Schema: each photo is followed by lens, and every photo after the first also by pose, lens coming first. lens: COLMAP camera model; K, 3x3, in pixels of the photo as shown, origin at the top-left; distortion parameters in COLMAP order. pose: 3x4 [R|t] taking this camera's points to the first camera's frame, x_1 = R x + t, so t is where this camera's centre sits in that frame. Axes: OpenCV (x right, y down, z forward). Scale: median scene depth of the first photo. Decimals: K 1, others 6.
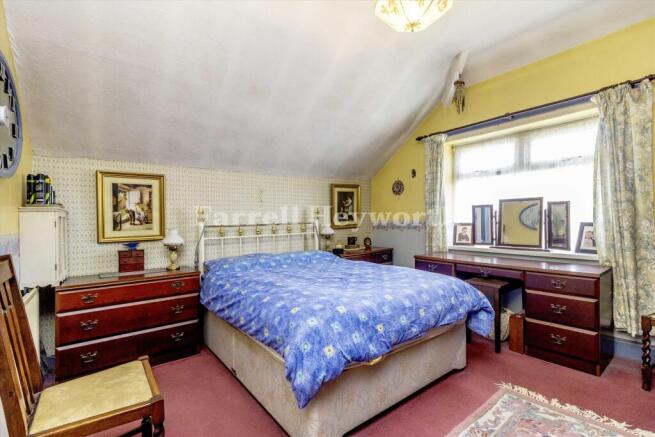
lens RADIAL K [[300.1, 0, 328.0], [0, 300.1, 215.0], [0, 0, 1]] dist [0.000976, 0.000006]
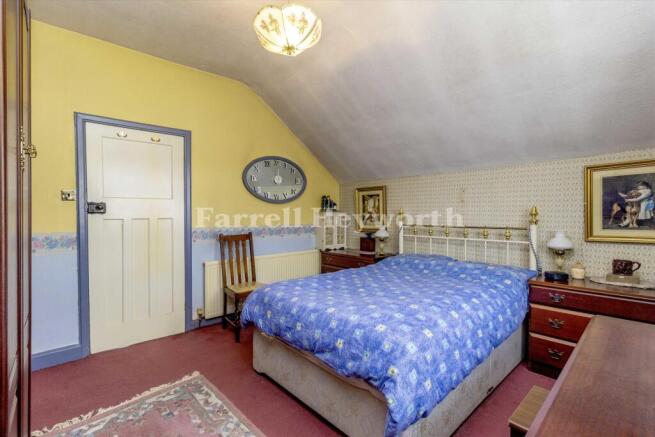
lens RADIAL K [[300.1, 0, 328.0], [0, 300.1, 216.6], [0, 0, 1]] dist [0.000976, 0.000006]
pose [[0.084258, 0.018259, -0.996277, 0.825110], [-0.003811, 0.999831, 0.018002, -0.017901], [0.996437, 0.002280, 0.084314, 0.635442]]
